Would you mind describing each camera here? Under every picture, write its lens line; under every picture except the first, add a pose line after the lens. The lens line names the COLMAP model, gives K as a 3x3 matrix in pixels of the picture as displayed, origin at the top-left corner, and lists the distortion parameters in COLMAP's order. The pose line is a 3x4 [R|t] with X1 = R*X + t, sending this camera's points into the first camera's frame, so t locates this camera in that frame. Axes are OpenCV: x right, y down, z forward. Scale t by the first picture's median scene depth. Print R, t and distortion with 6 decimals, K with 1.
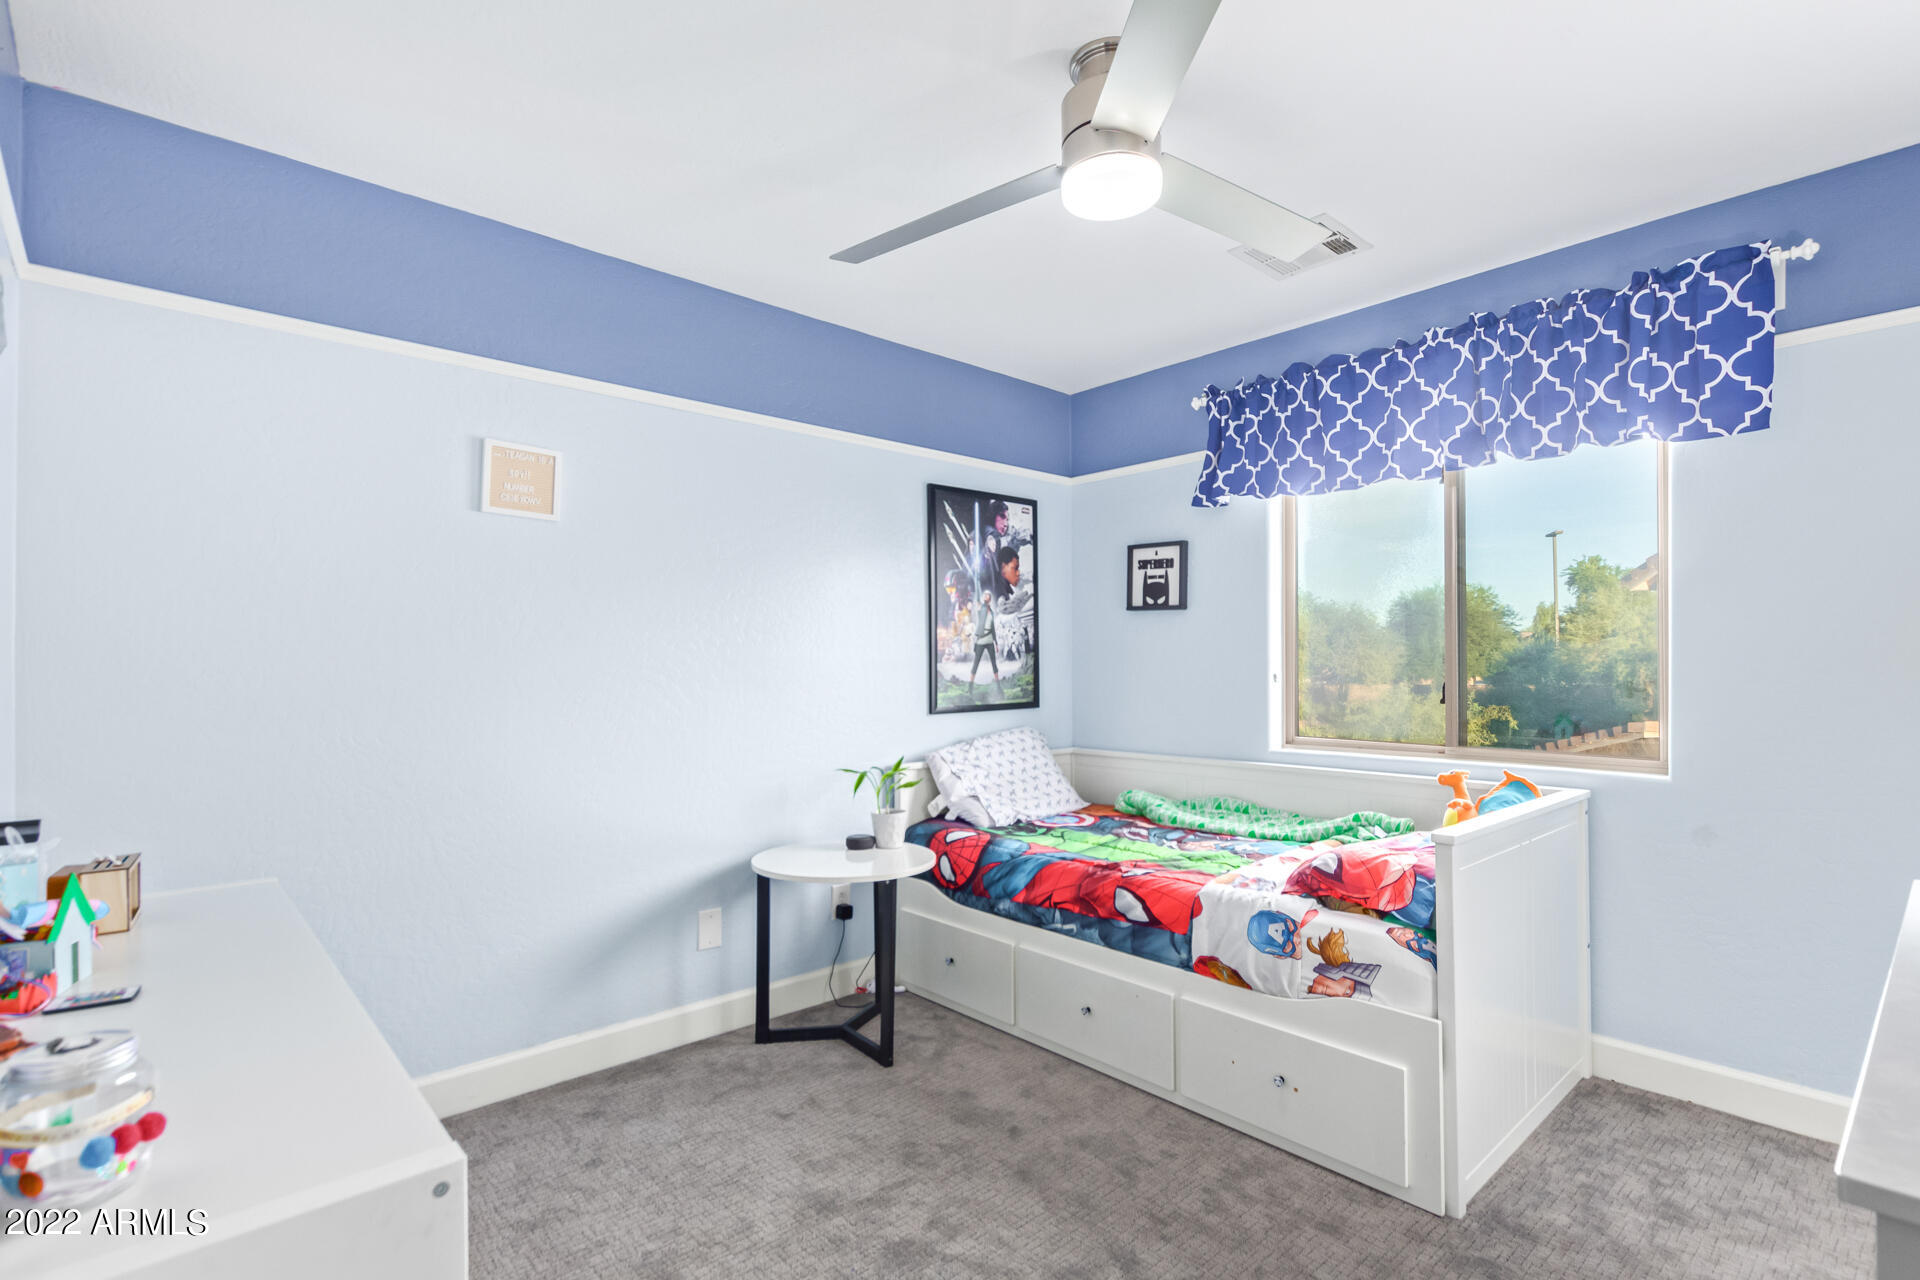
lens RADIAL K [[914.3, 0, 969.0], [0, 914.3, 651.3], [0, 0, 1]] dist [0.000638, 0.000238]
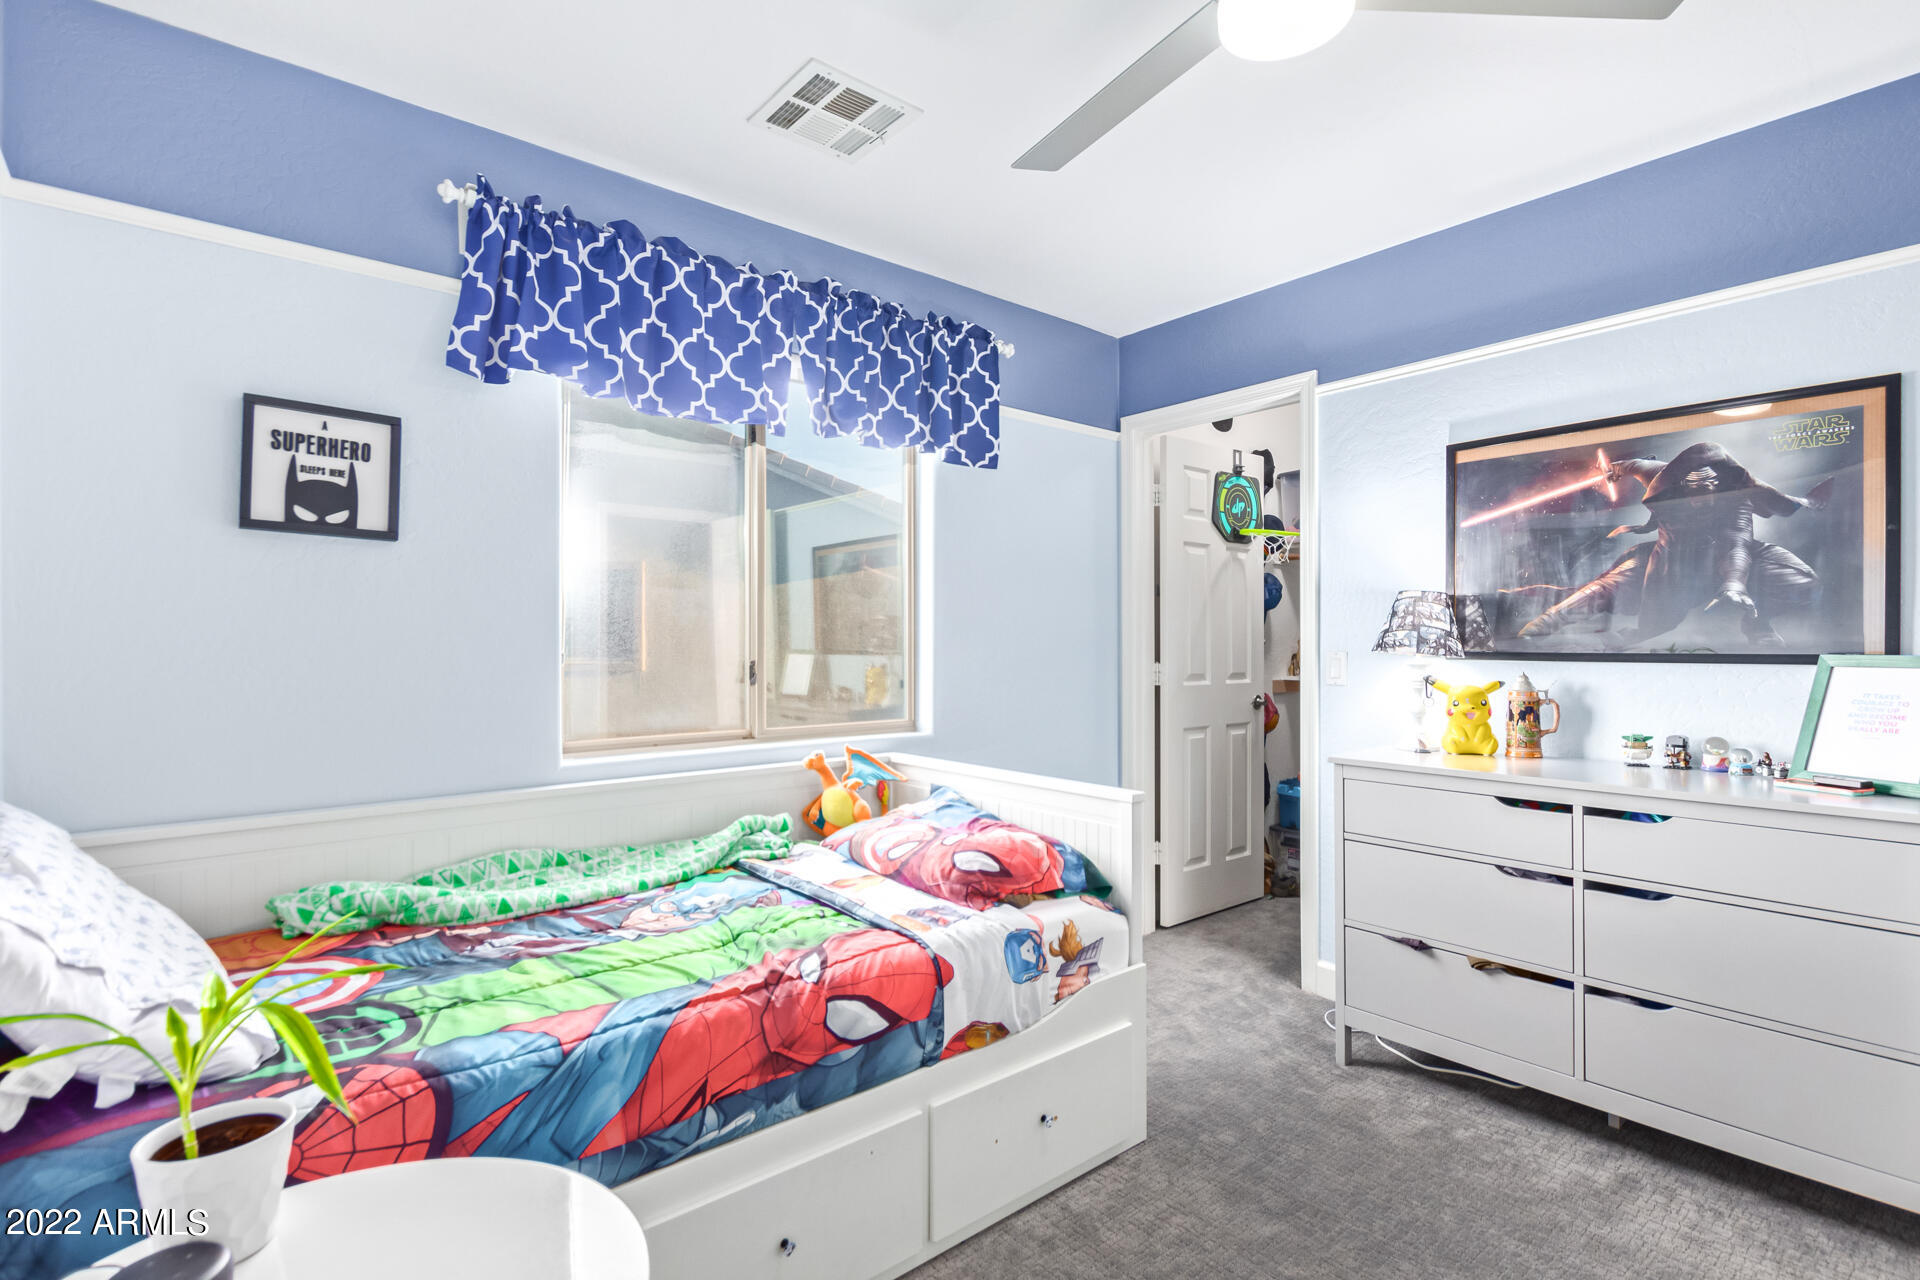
lens RADIAL K [[914.3, 0, 969.0], [0, 914.3, 637.6], [0, 0, 1]] dist [0.000638, 0.000238]
pose [[0.025862, 0.004759, 0.999654, -0.438794], [-0.017057, 0.999845, -0.004318, 0.014079], [-0.999520, -0.016939, 0.025939, 0.871913]]
